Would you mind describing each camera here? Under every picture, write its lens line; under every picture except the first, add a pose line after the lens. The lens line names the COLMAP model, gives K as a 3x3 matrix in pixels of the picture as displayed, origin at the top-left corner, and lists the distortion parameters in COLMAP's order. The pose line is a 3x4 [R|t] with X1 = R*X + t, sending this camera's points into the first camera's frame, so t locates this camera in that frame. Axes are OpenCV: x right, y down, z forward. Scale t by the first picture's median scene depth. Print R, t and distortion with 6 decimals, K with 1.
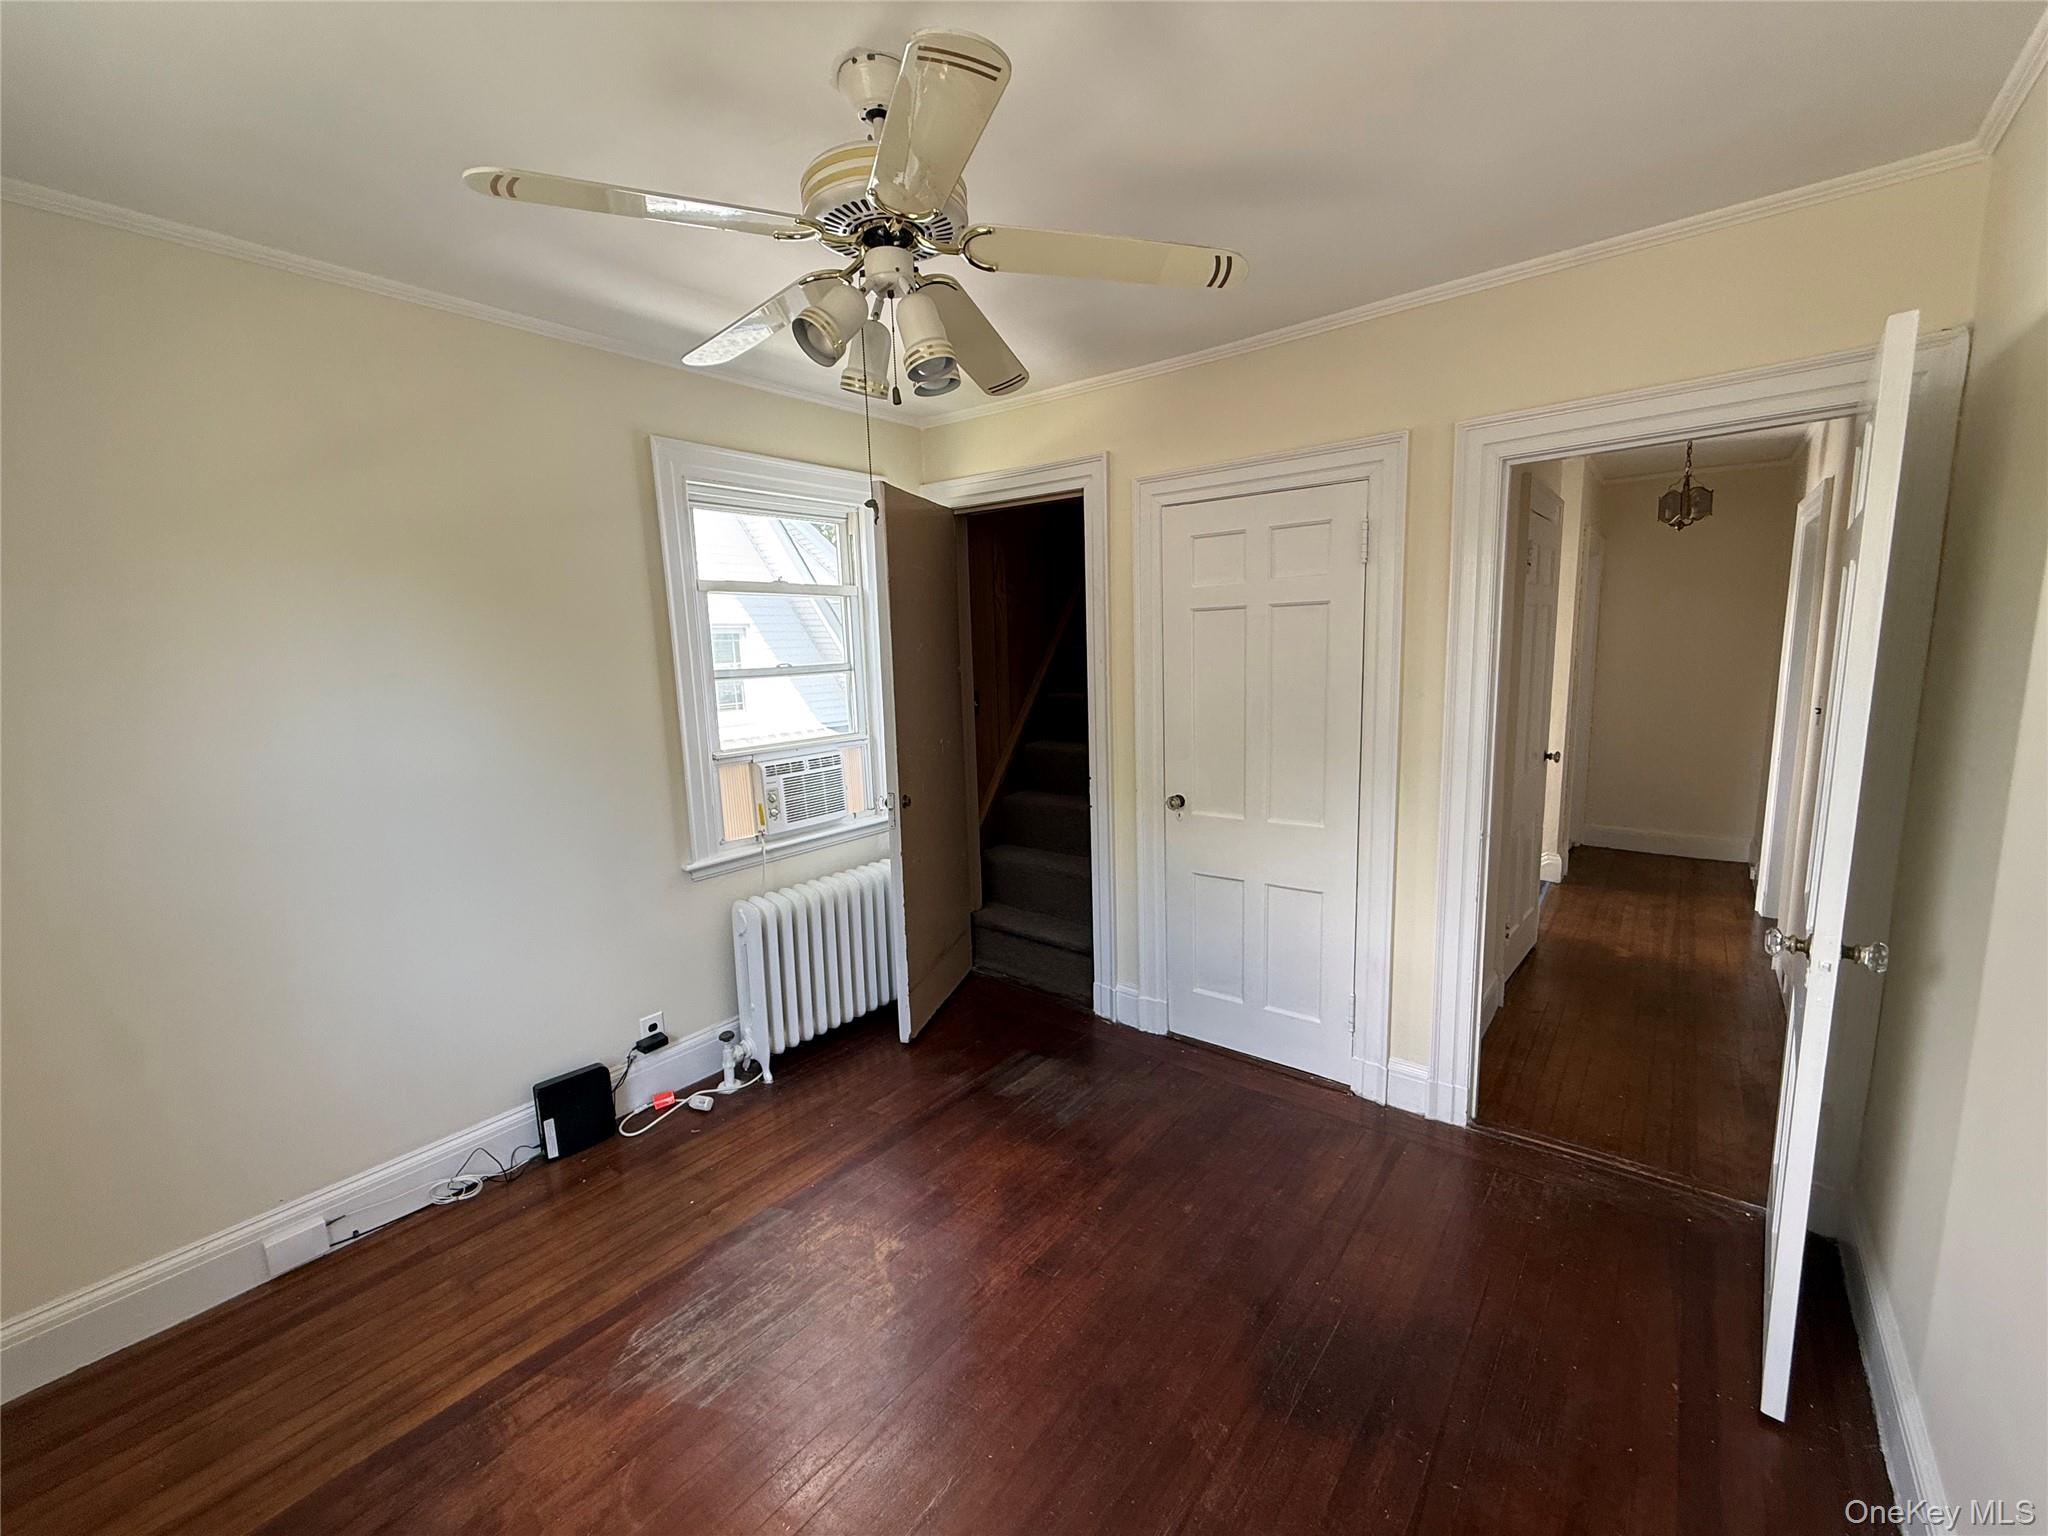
lens RADIAL K [[814.5, 0, 1021.3], [0, 814.5, 773.8], [0, 0, 1]] dist [-0.000026, 0.000007]
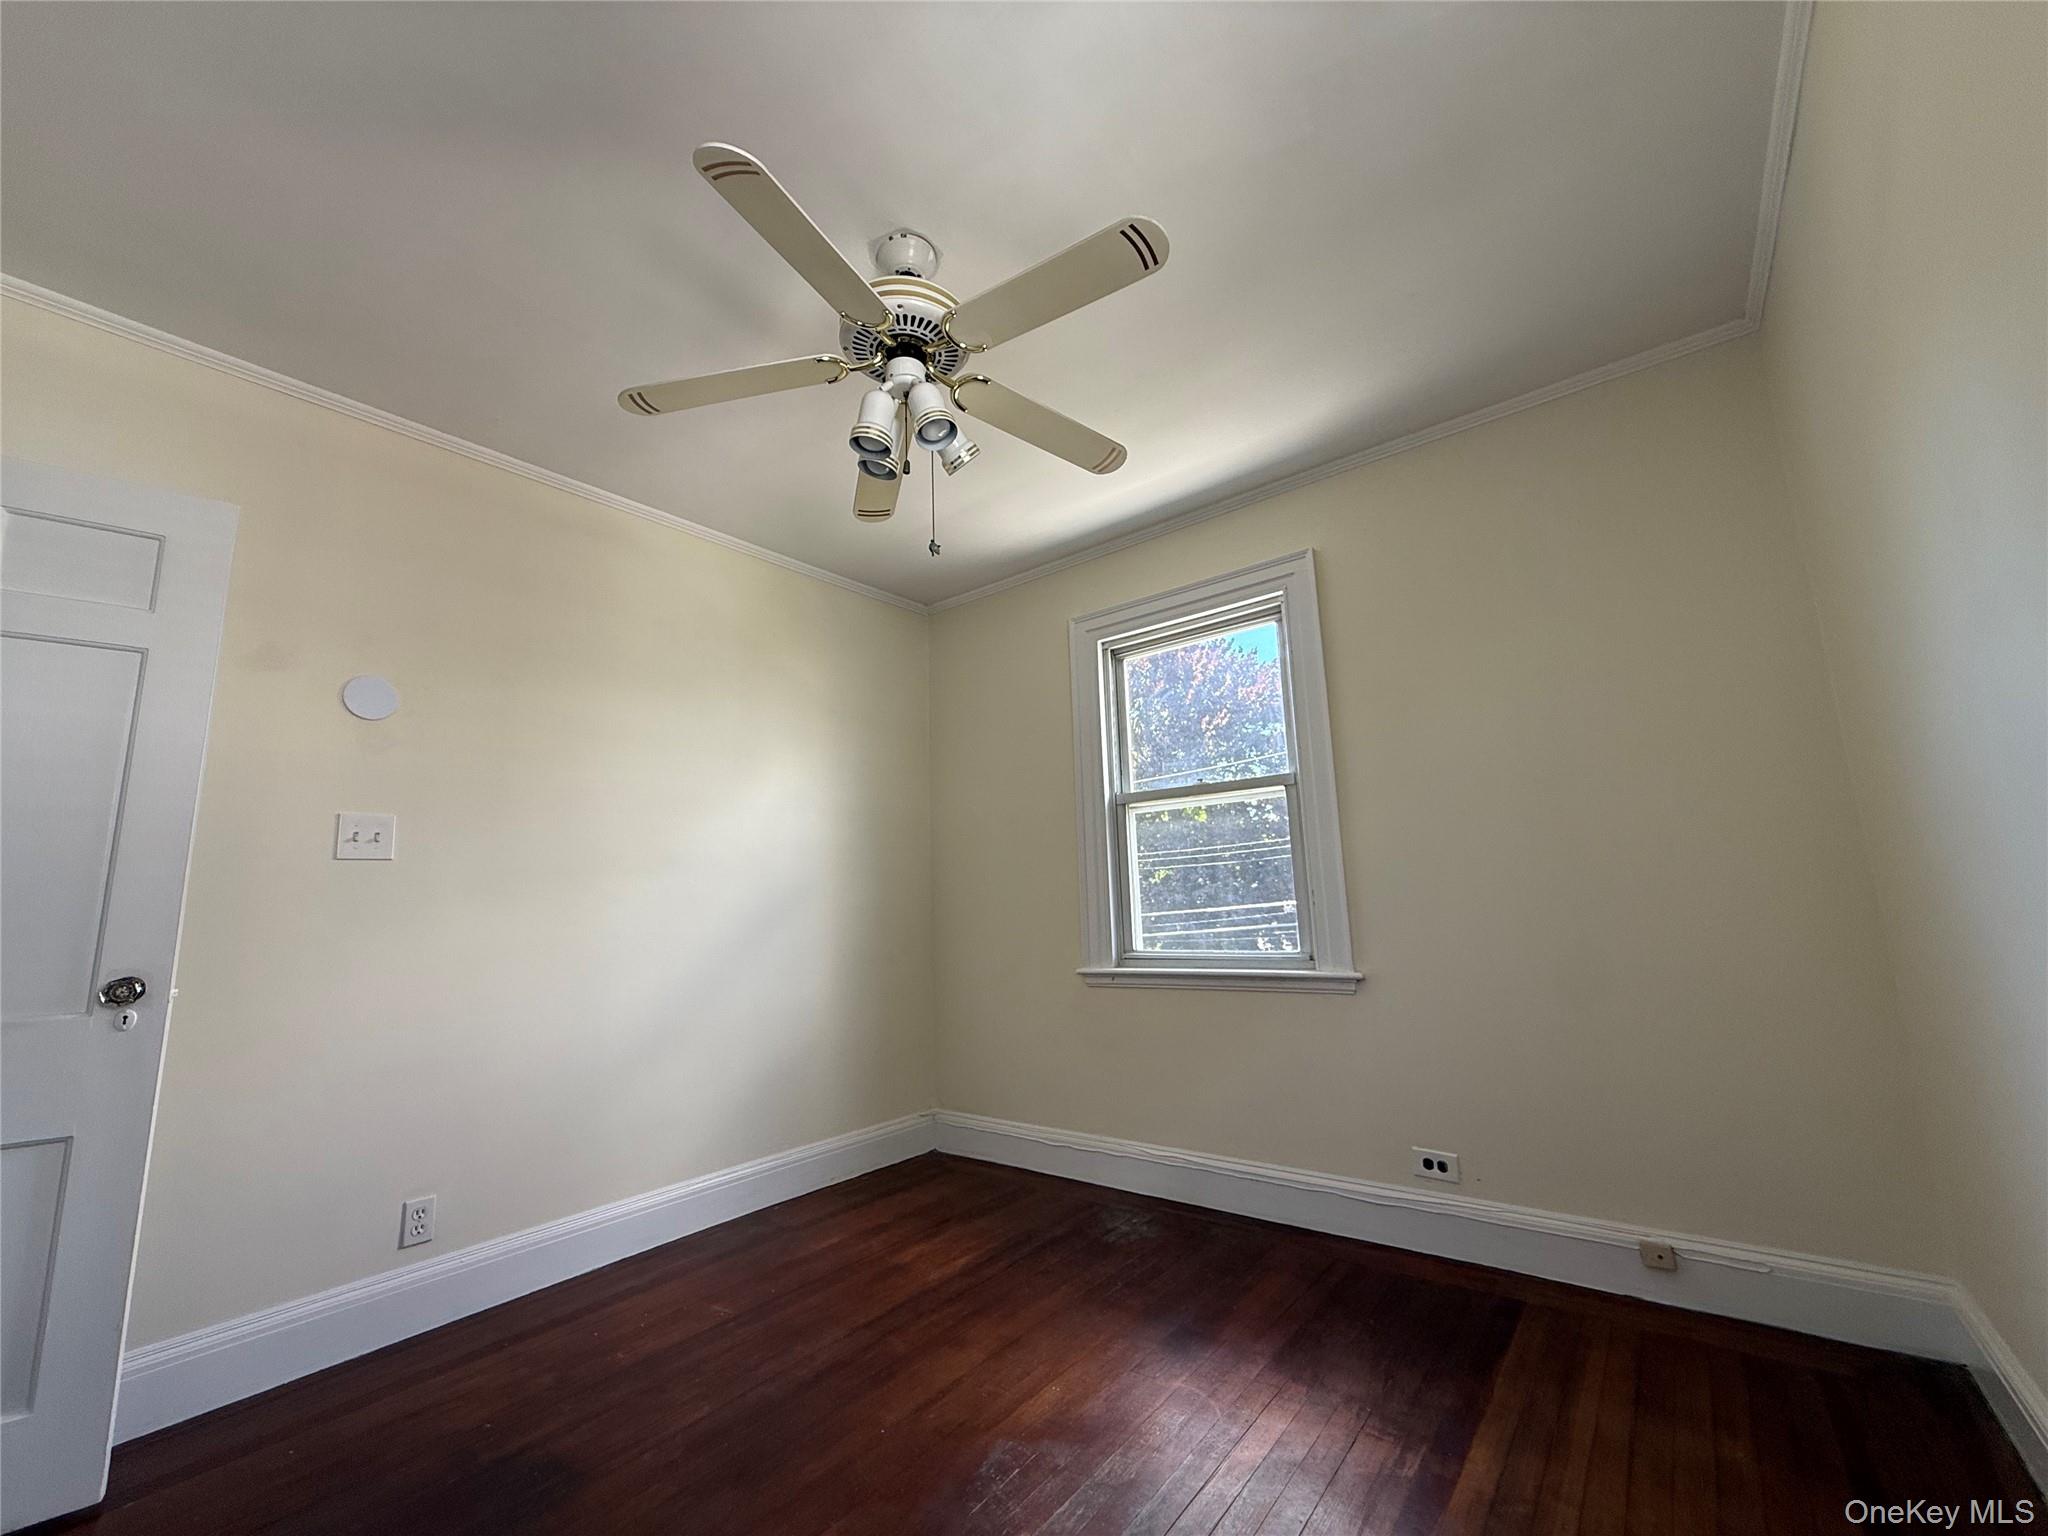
lens RADIAL K [[821.0, 0, 1021.7], [0, 821.0, 770.1], [0, 0, 1]] dist [0.001387, 0.000067]
pose [[-0.997661, 0.064714, -0.022013, -0.150099], [0.064894, 0.997863, -0.007579, -0.000314], [0.021475, -0.008989, -0.999729, 1.255540]]
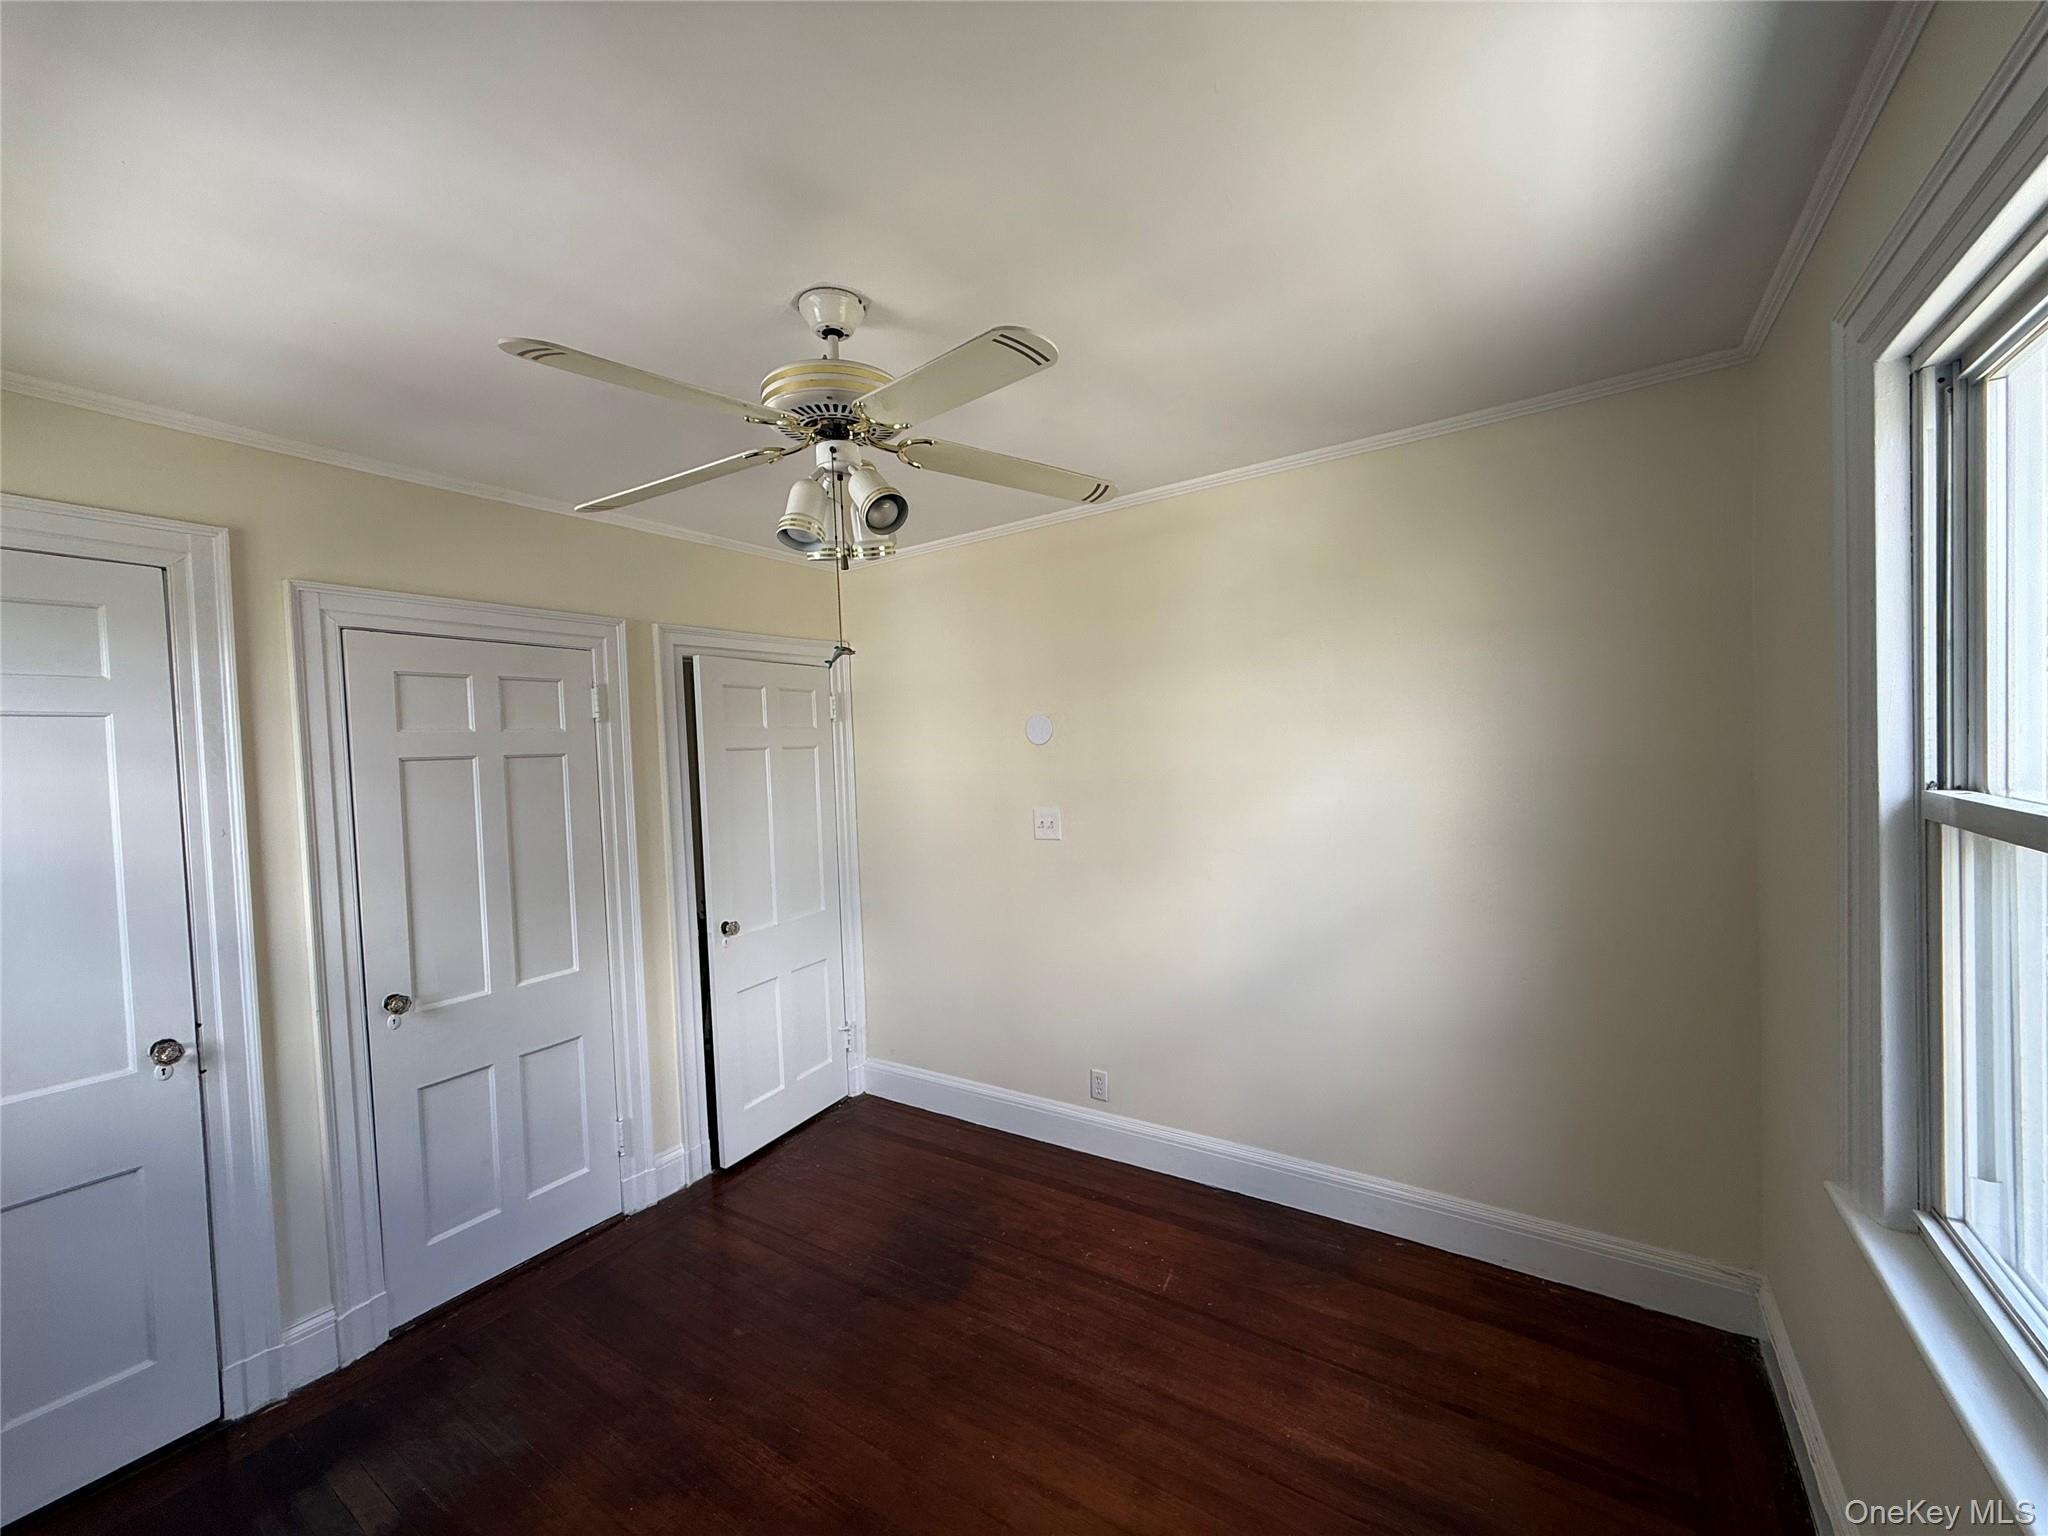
lens RADIAL K [[821.0, 0, 1021.7], [0, 821.0, 770.1], [0, 0, 1]] dist [0.001387, 0.000067]
pose [[-0.085484, 0.009222, 0.996297, -0.743906], [0.199850, 0.979793, 0.008078, -0.081601], [-0.976090, 0.199801, -0.085599, 0.520299]]
